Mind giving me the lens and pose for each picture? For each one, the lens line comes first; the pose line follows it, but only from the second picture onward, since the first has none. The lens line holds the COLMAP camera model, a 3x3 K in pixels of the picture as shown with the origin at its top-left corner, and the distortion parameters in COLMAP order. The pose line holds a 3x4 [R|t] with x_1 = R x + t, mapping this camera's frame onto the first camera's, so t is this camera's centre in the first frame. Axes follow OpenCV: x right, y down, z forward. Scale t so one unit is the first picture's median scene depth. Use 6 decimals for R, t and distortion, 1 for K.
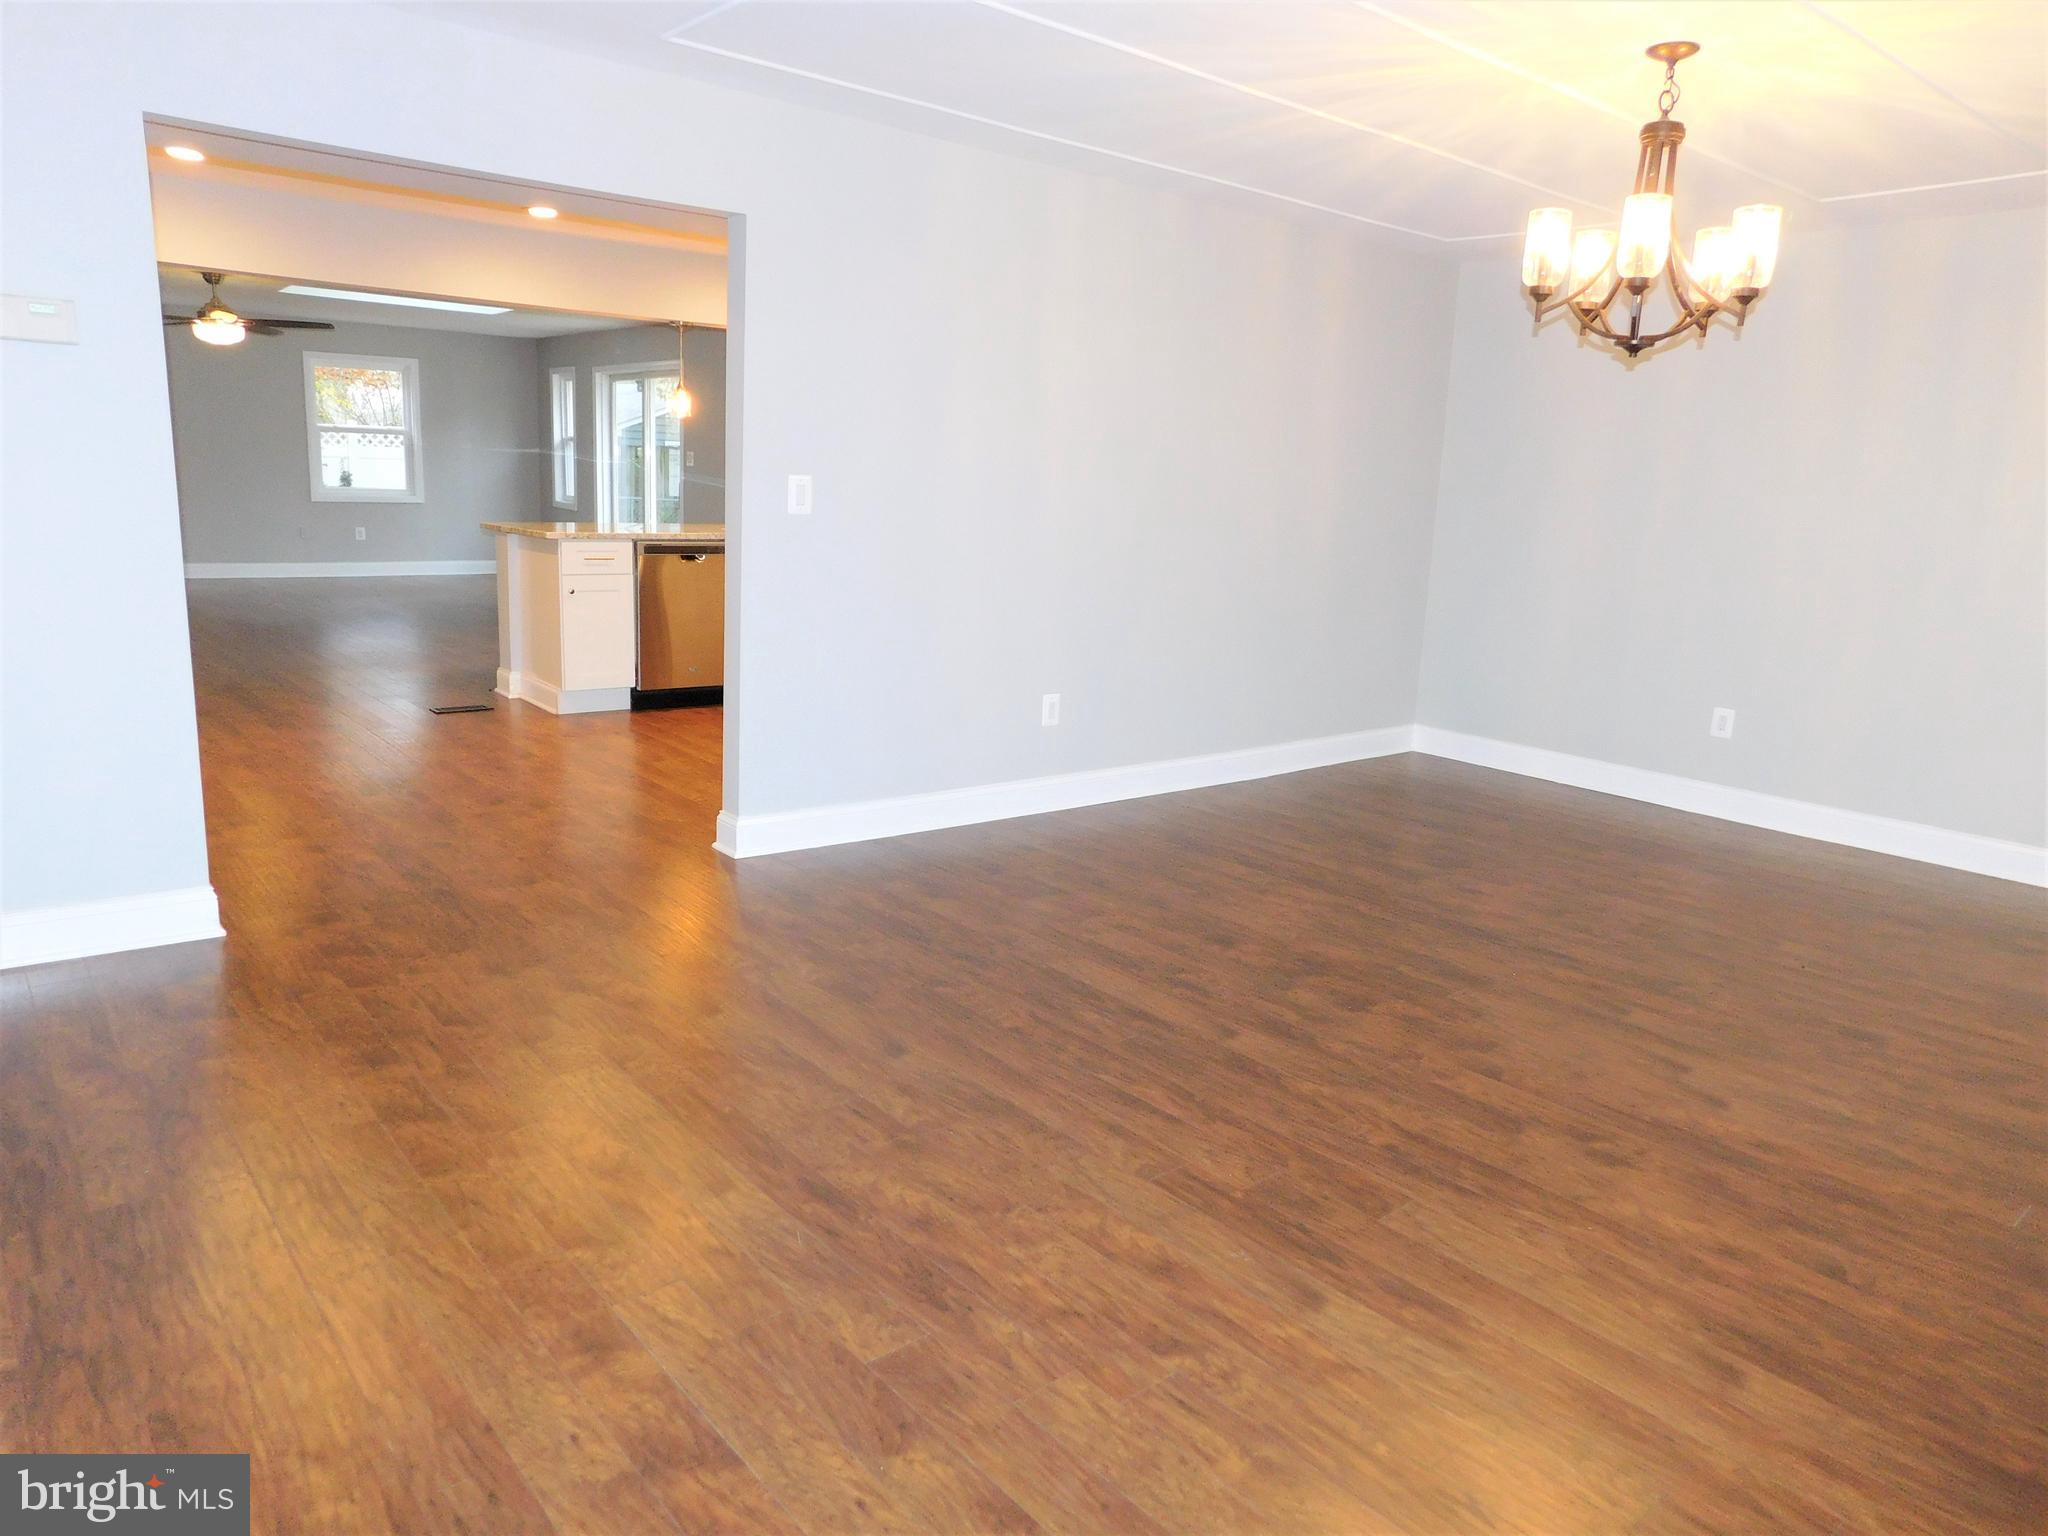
lens RADIAL K [[1347.8, 0, 1024.0], [0, 1347.8, 768.0], [0, 0, 1]] dist [-0.075790, 0.058634]
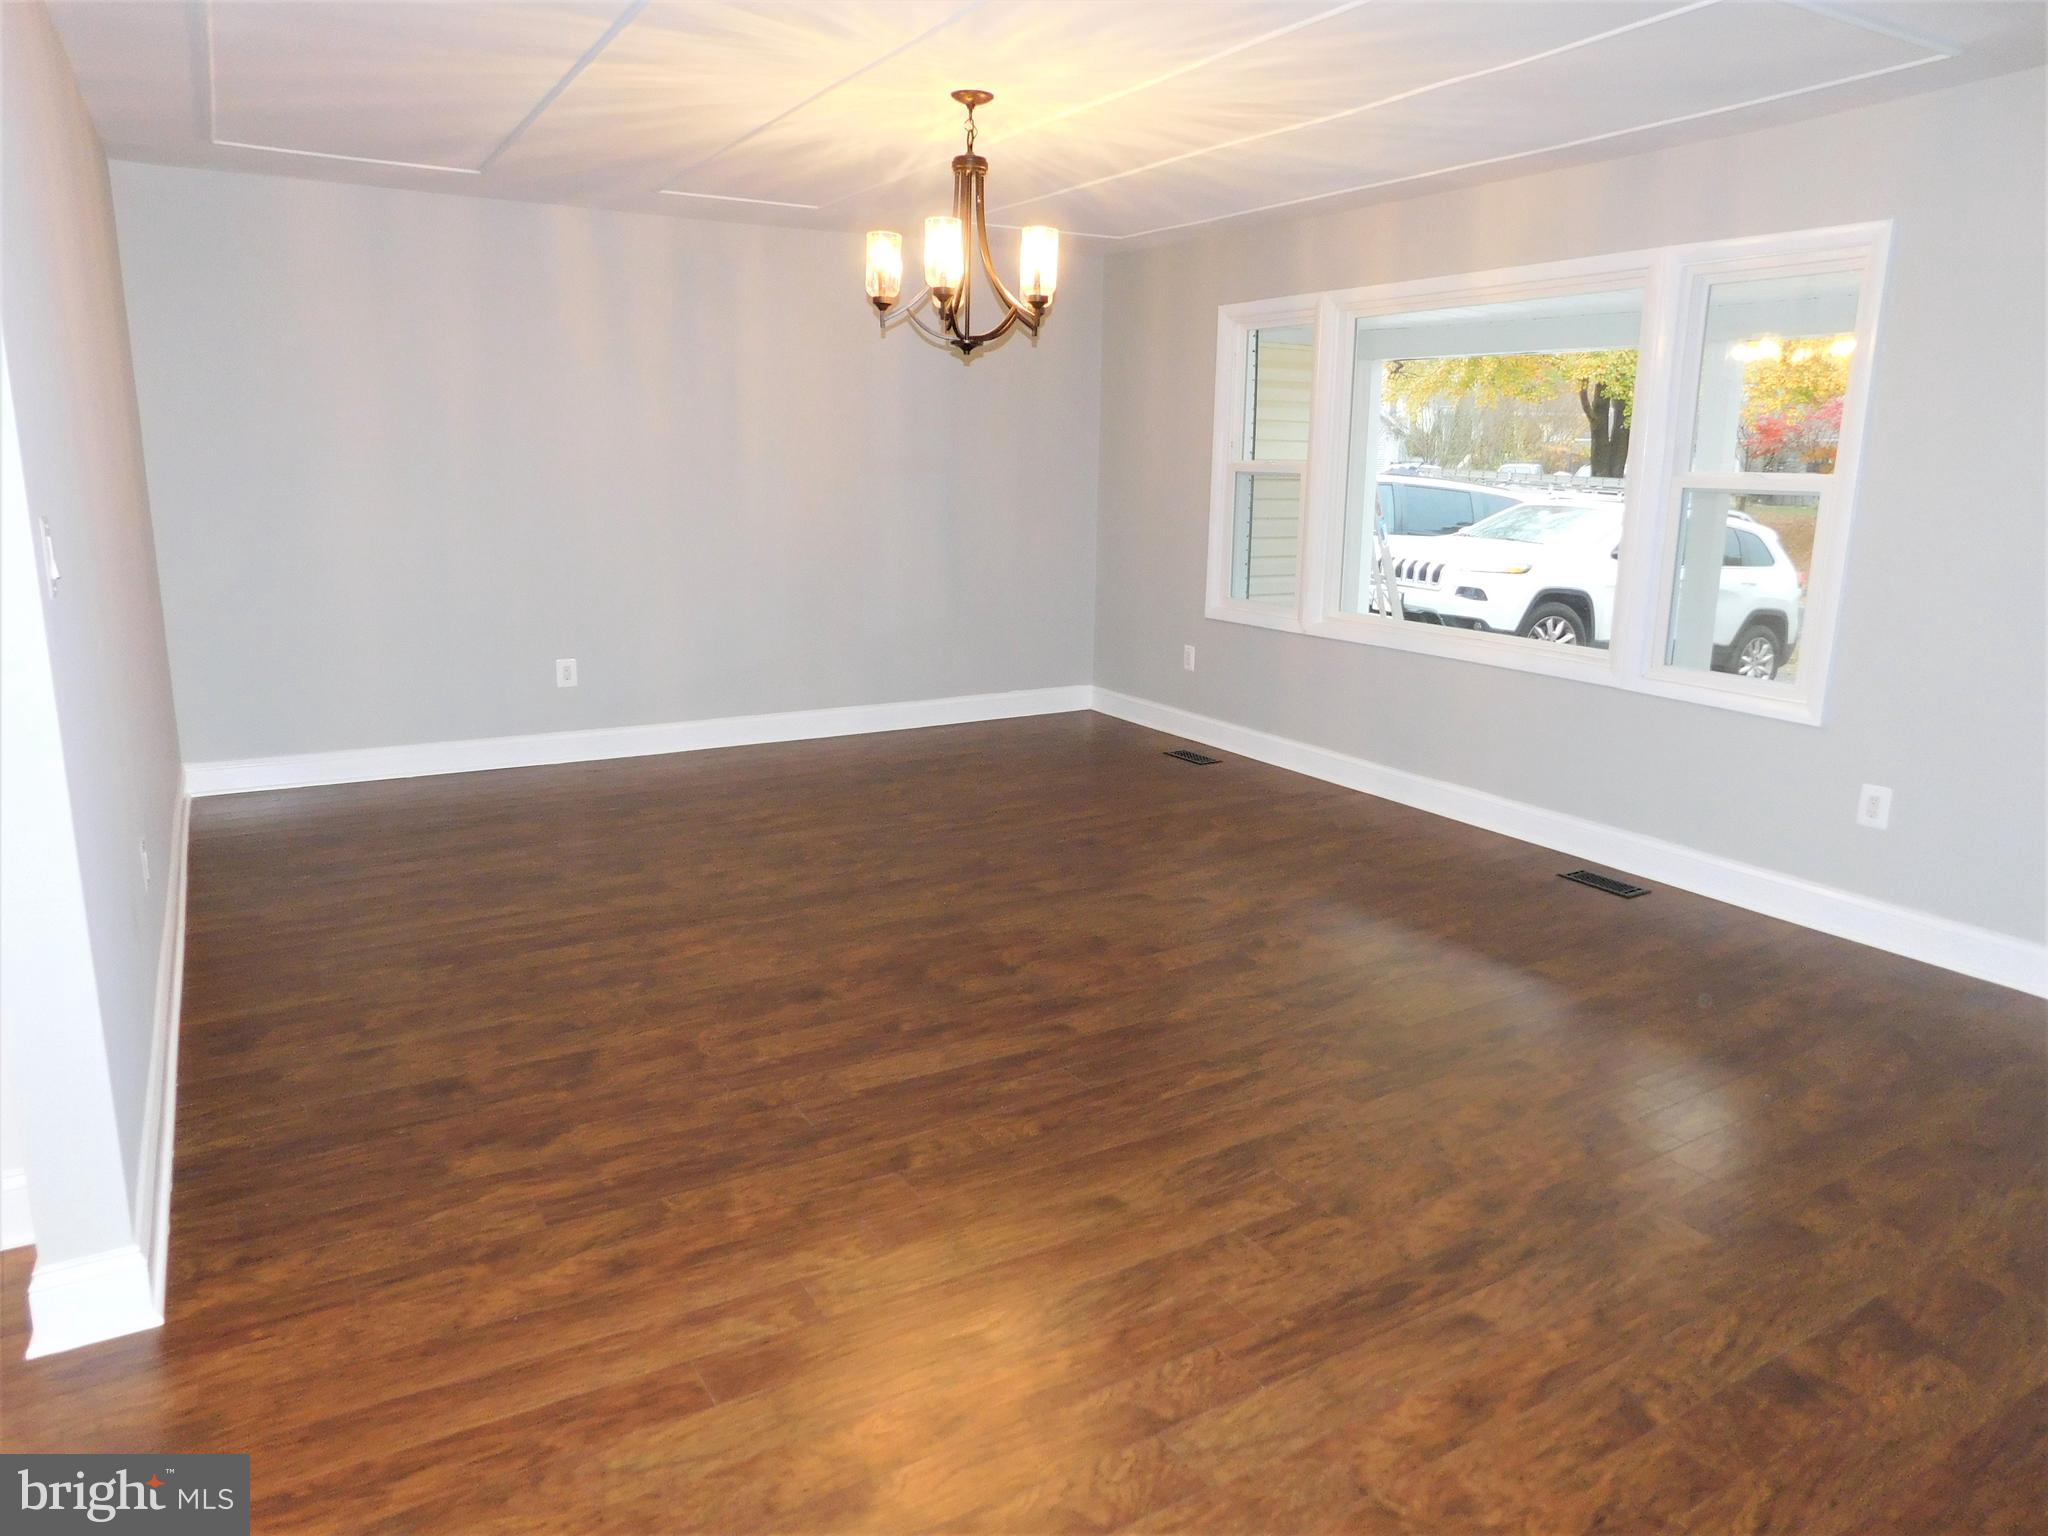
lens RADIAL K [[1347.8, 0, 1024.0], [0, 1347.8, 768.0], [0, 0, 1]] dist [-0.075790, 0.058634]
pose [[0.154199, -0.261813, 0.952721, -0.759852], [0.201954, 0.952248, 0.228996, -0.225879], [-0.967180, 0.157095, 0.199710, 0.784125]]
